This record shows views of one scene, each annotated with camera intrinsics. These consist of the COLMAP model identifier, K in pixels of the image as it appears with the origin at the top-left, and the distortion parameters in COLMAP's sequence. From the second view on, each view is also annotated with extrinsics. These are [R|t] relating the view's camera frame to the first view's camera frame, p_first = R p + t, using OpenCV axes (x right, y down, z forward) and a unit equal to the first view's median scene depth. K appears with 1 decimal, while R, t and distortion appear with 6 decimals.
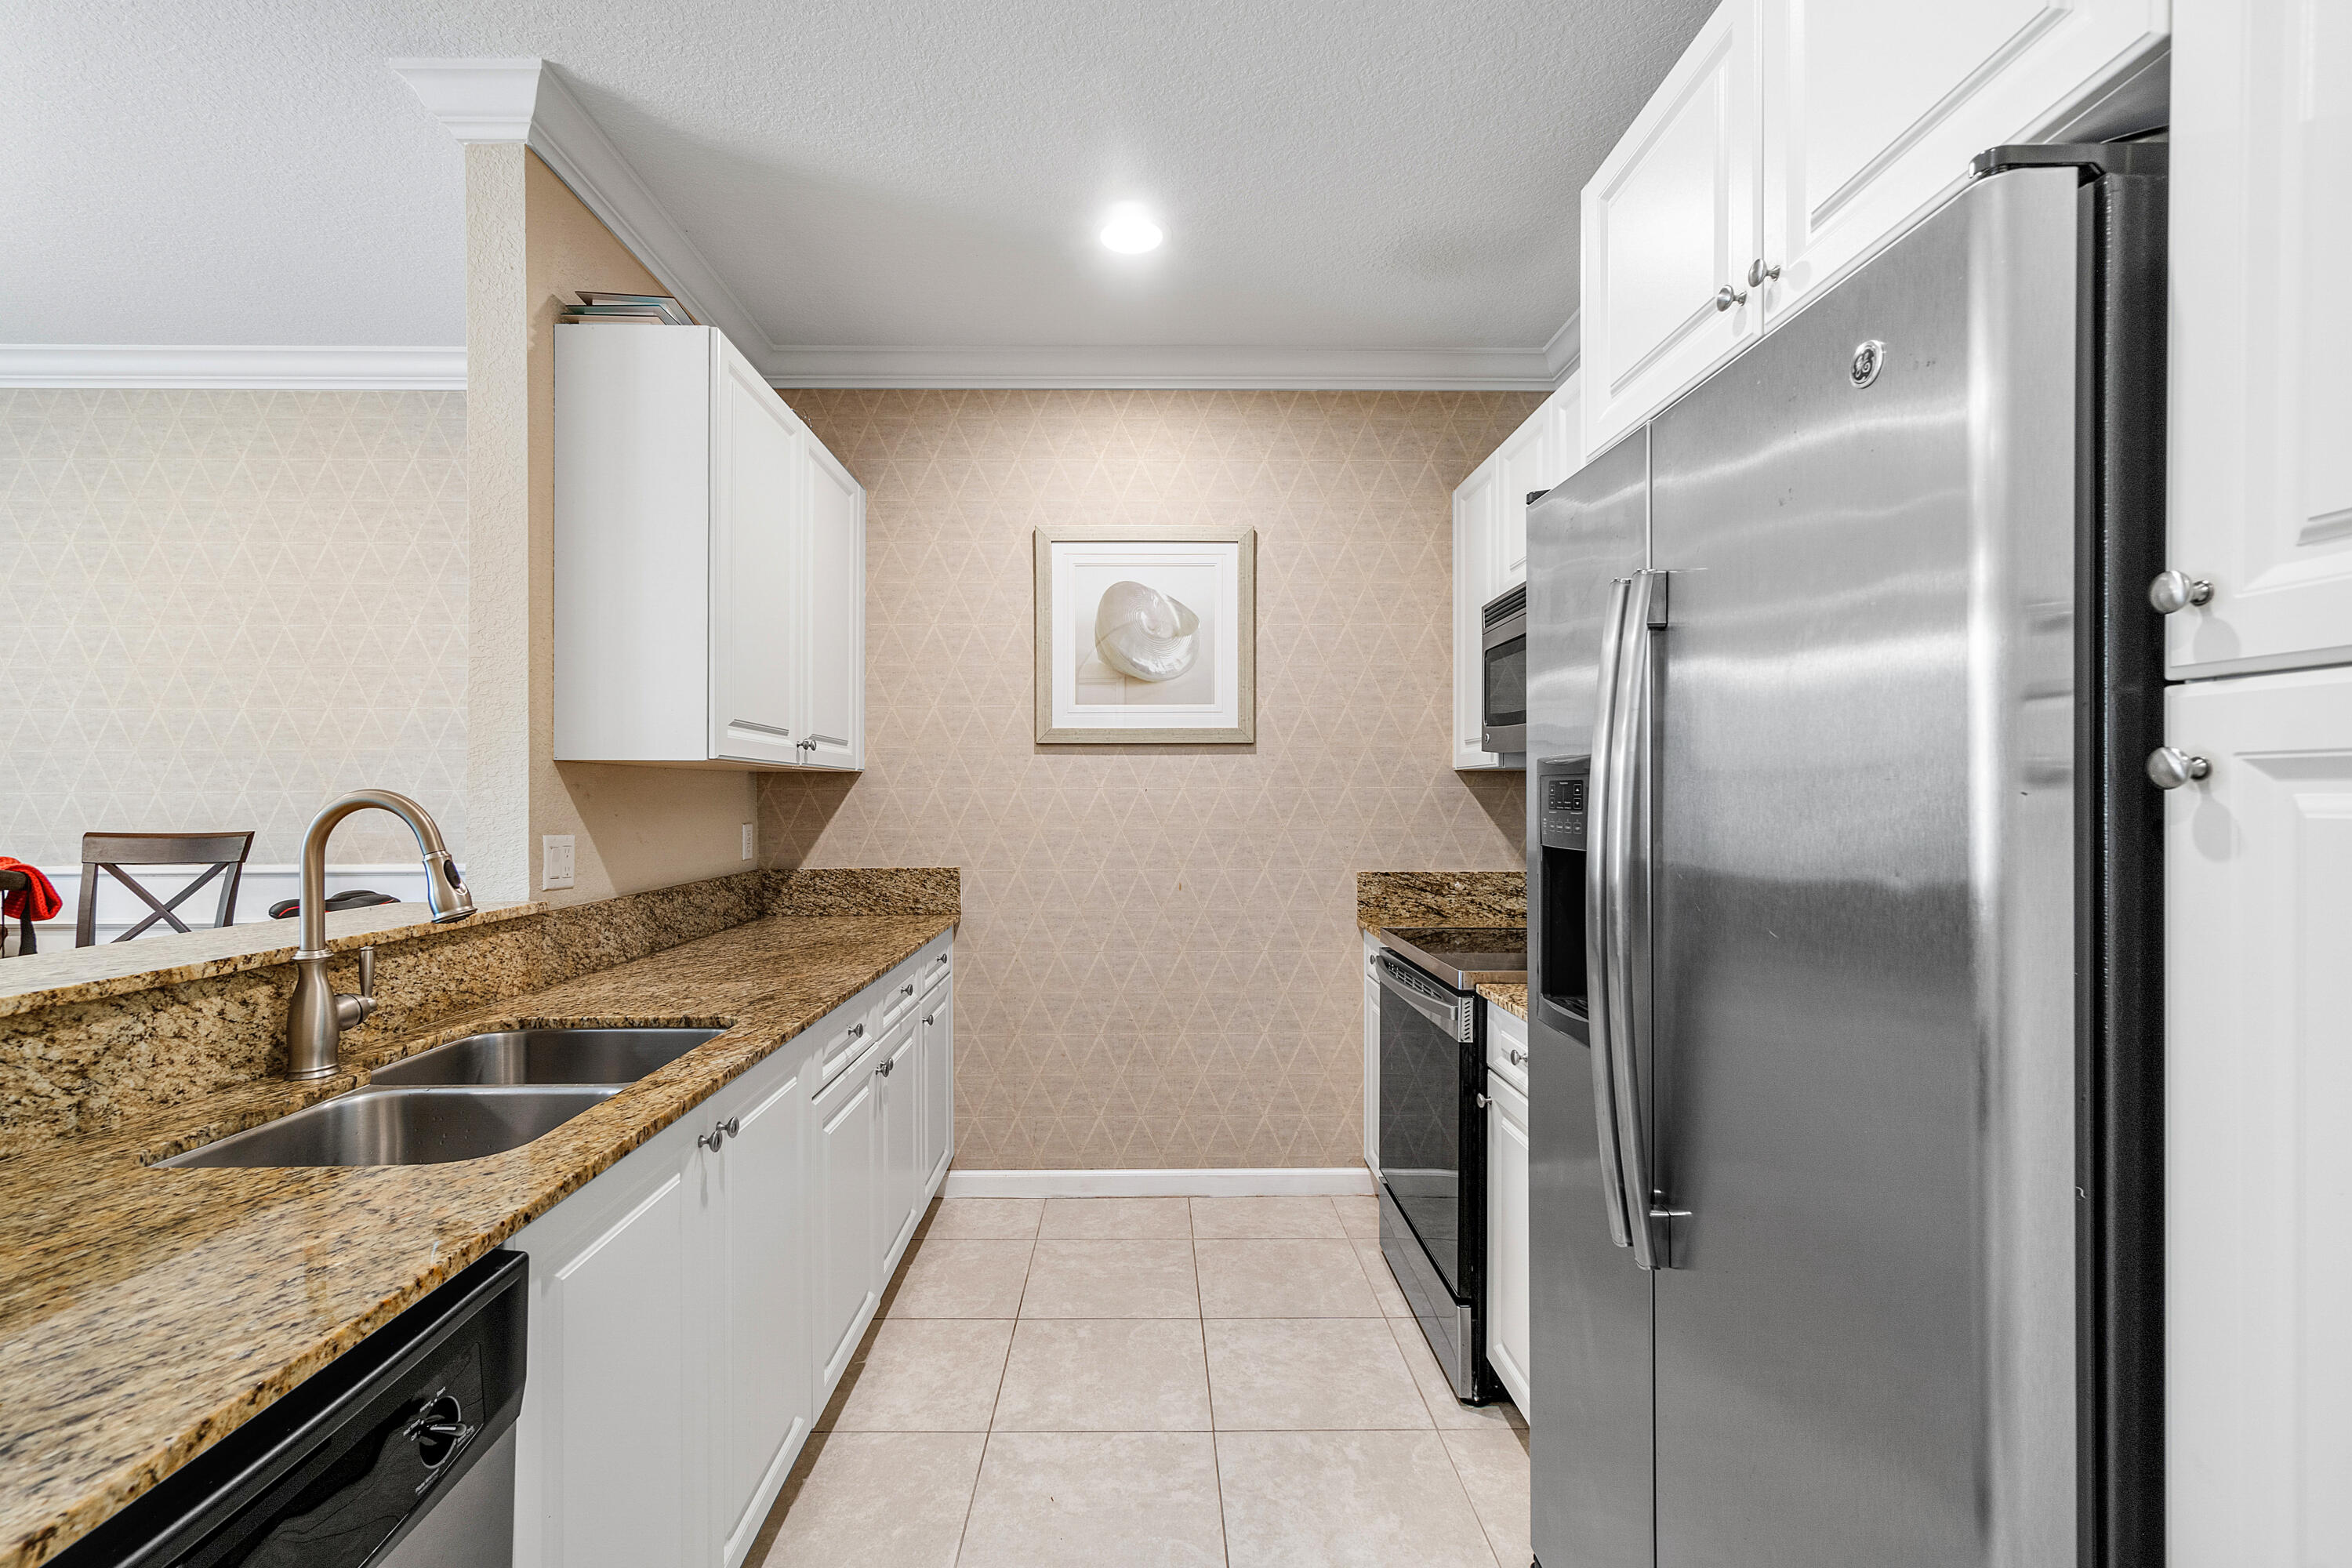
lens RADIAL K [[1041.7, 0, 1136.4], [0, 1041.7, 816.5], [0, 0, 1]] dist [0.005045, 0.000285]
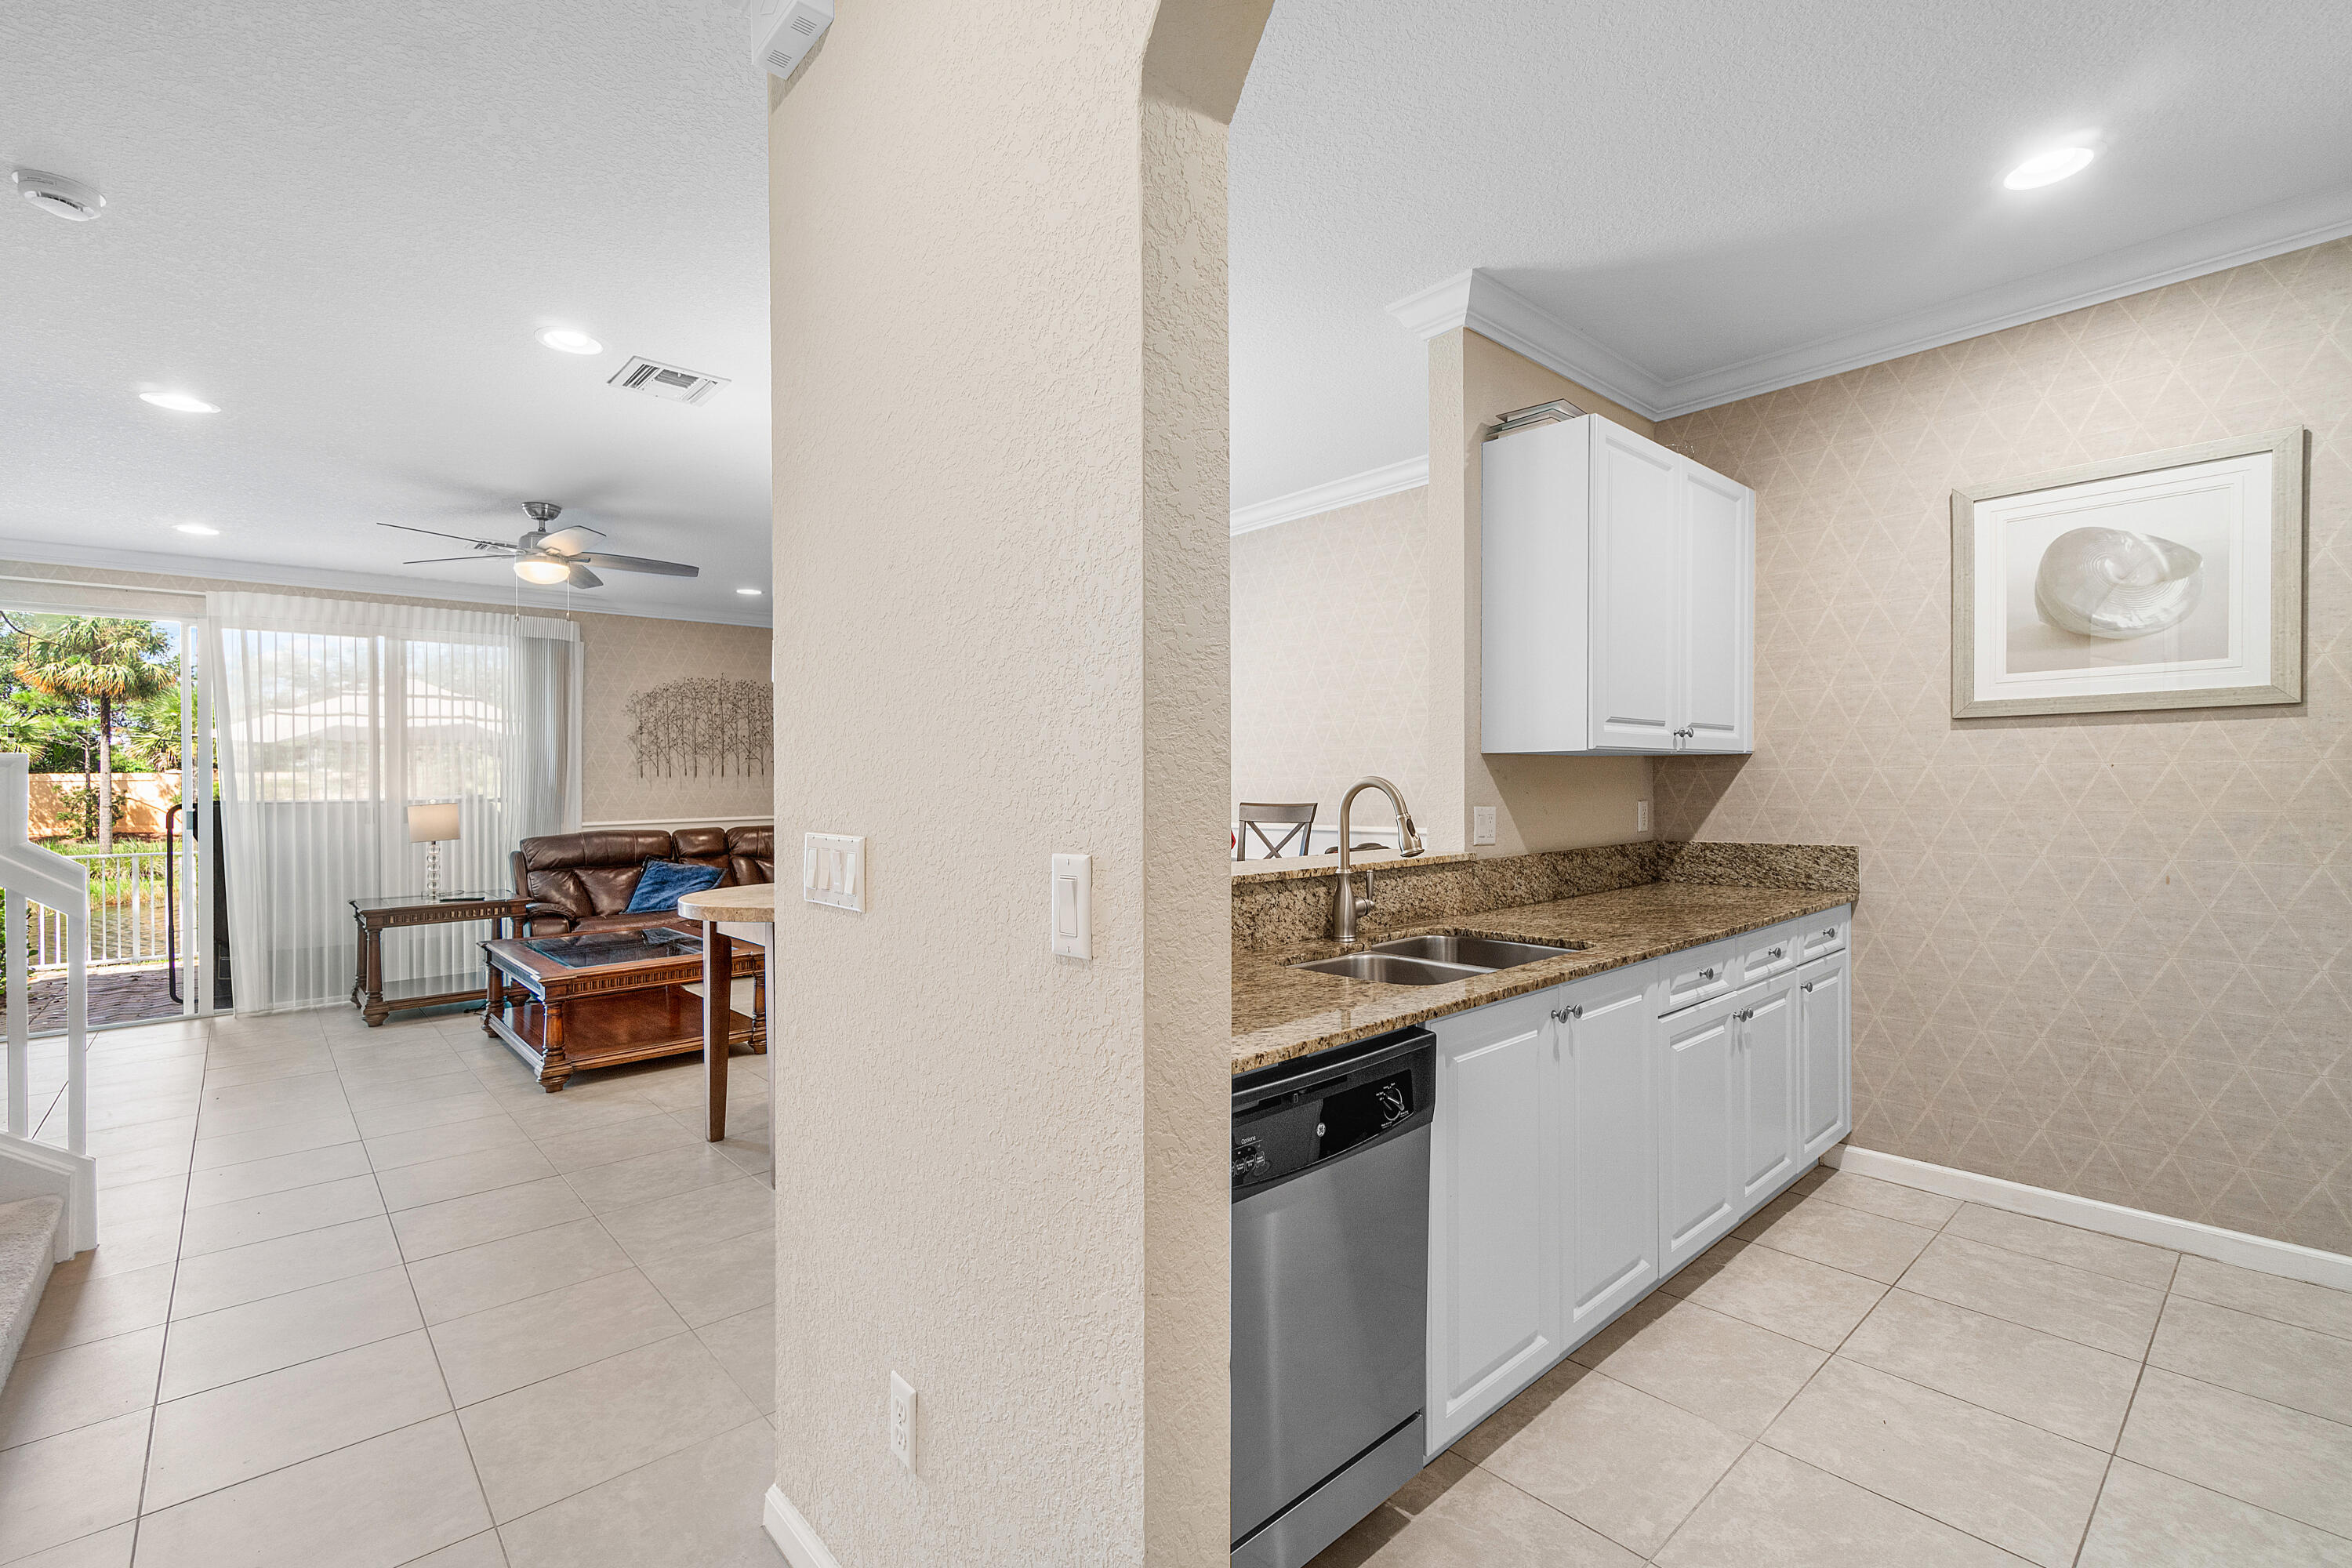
lens RADIAL K [[1029.5, 0, 1171.3], [0, 1029.5, 762.9], [0, 0, 1]] dist [0.002608, 0.000246]
pose [[0.666674, -0.019877, -0.745085, 0.185412], [-0.004486, 0.999519, -0.030678, 0.003246], [0.745336, 0.023795, 0.666264, -0.222373]]
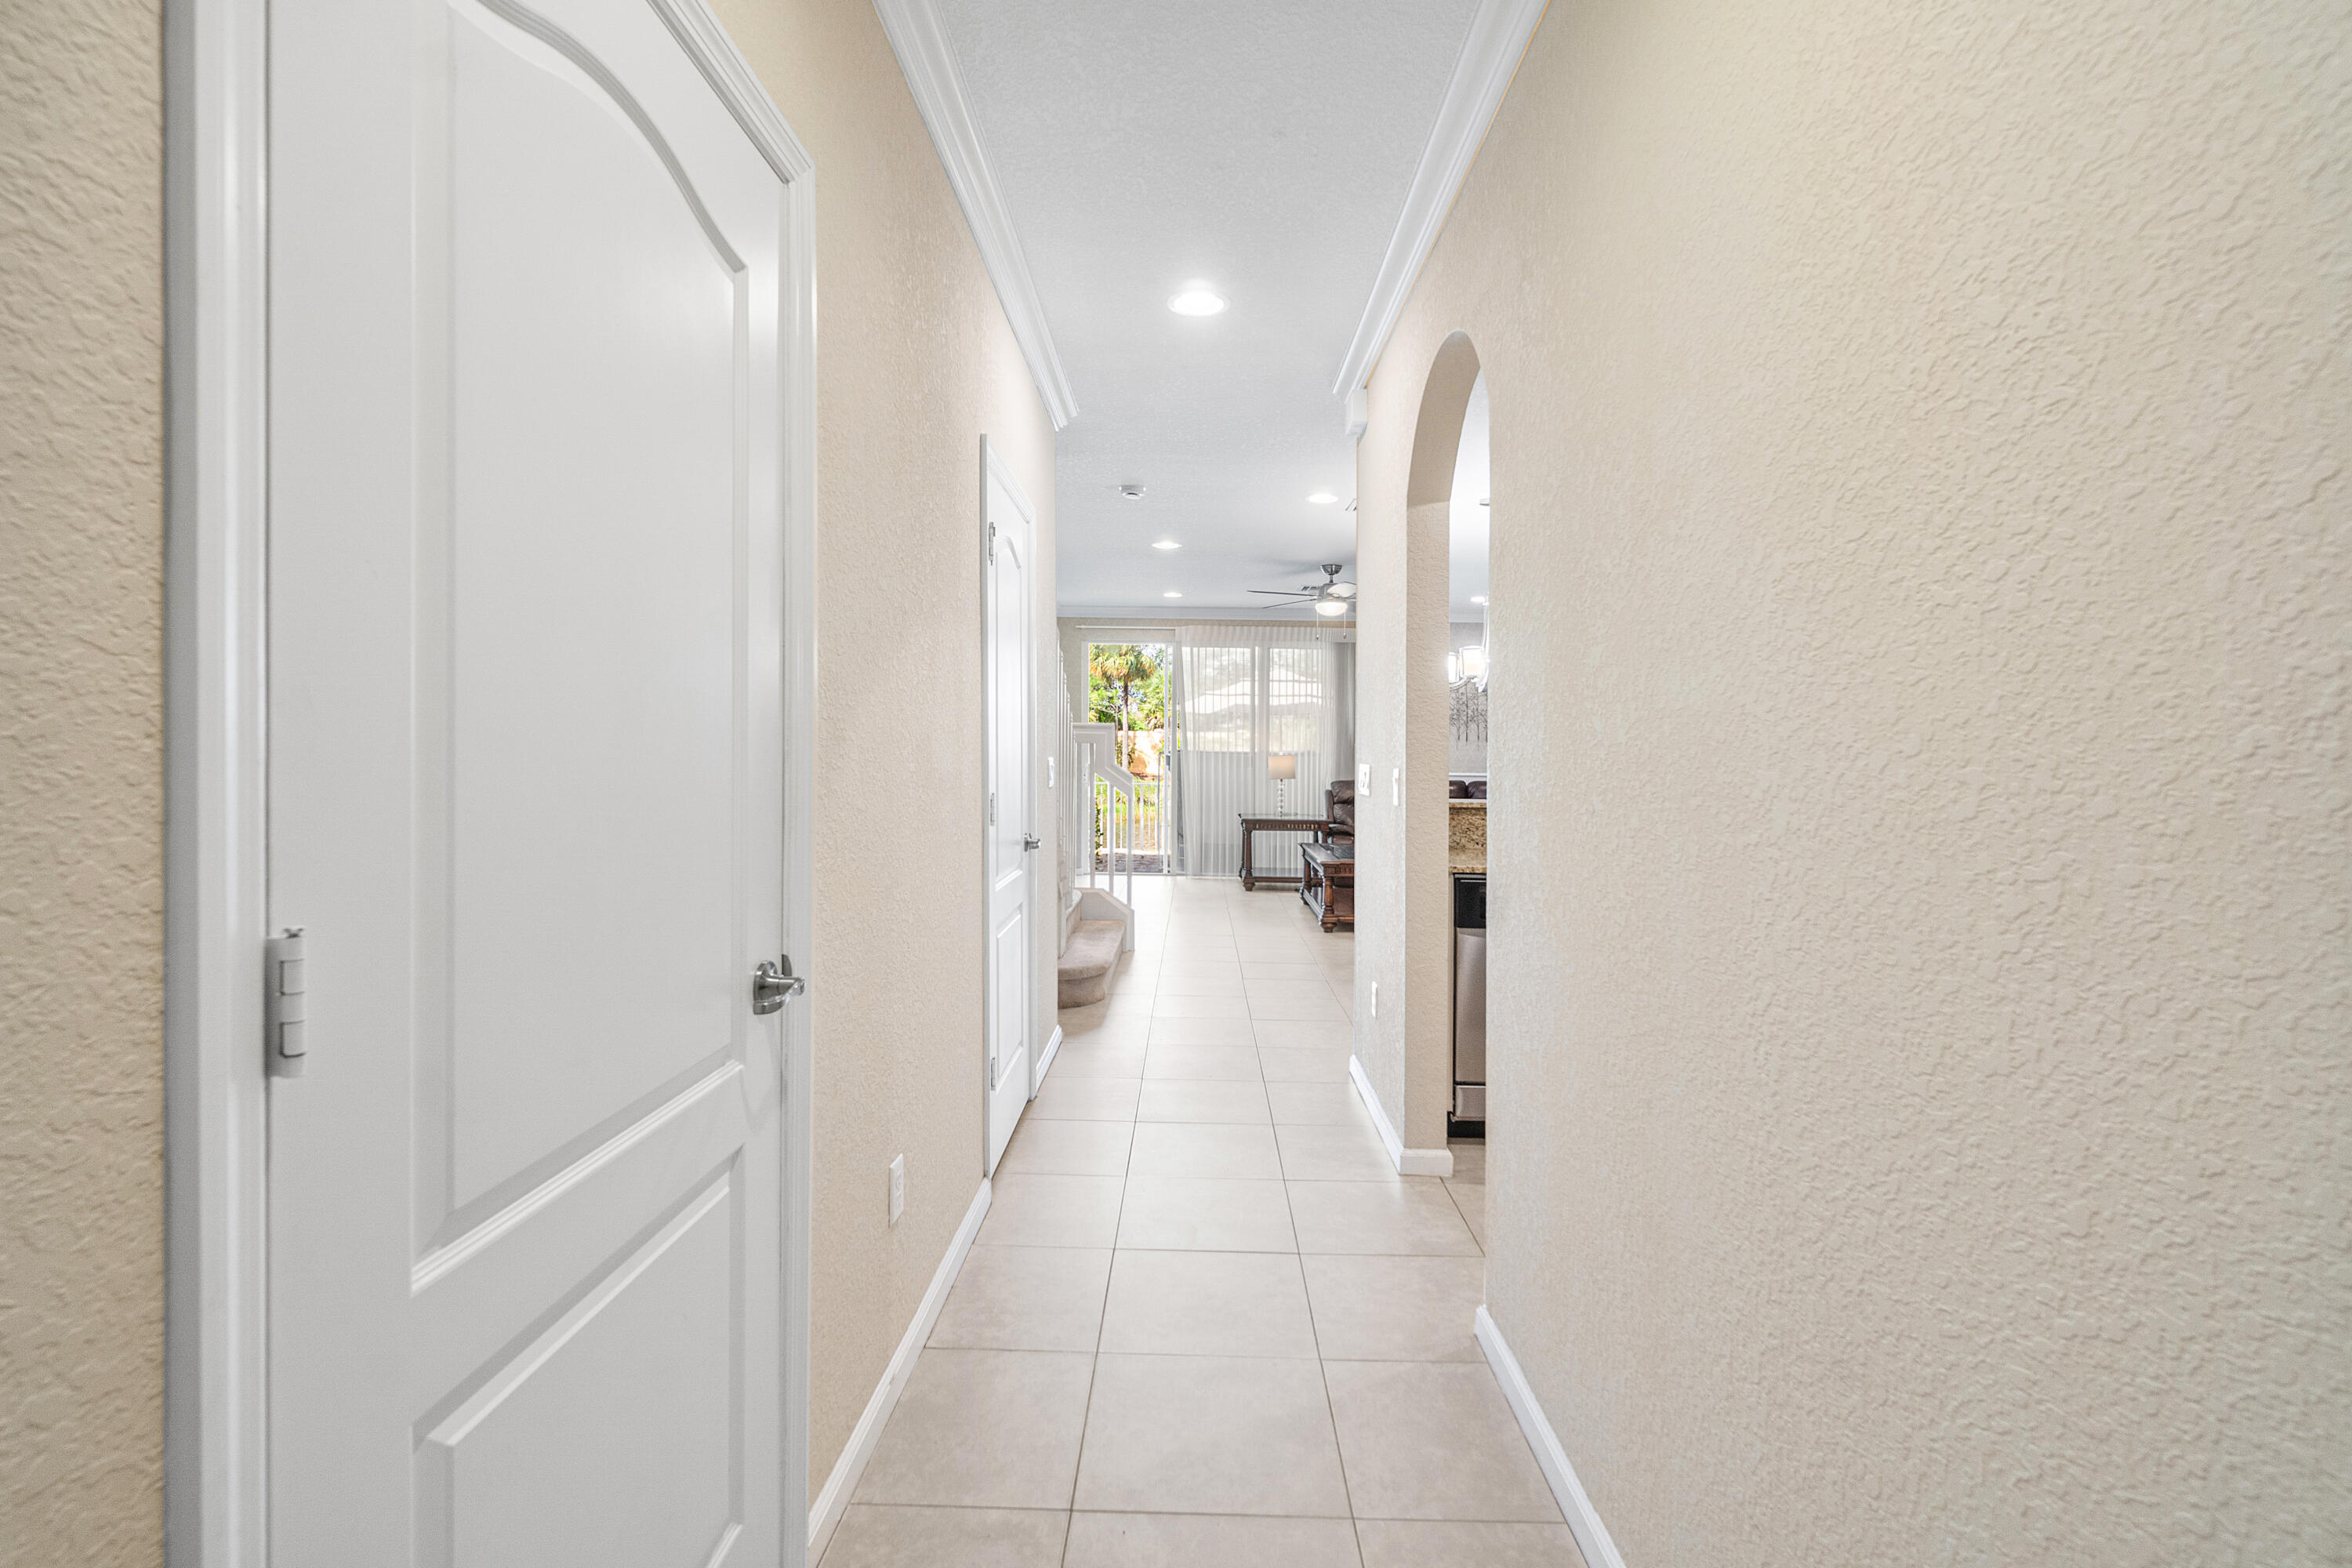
lens RADIAL K [[1033.6, 0, 1183.8], [0, 1033.6, 778.0], [0, 0, 1]] dist [0.000287, 0.000113]
pose [[-0.013624, 0.031484, -0.999411, 1.110945], [-0.036144, 0.998835, 0.031958, 0.011180], [0.999254, 0.036558, -0.012470, -0.199120]]
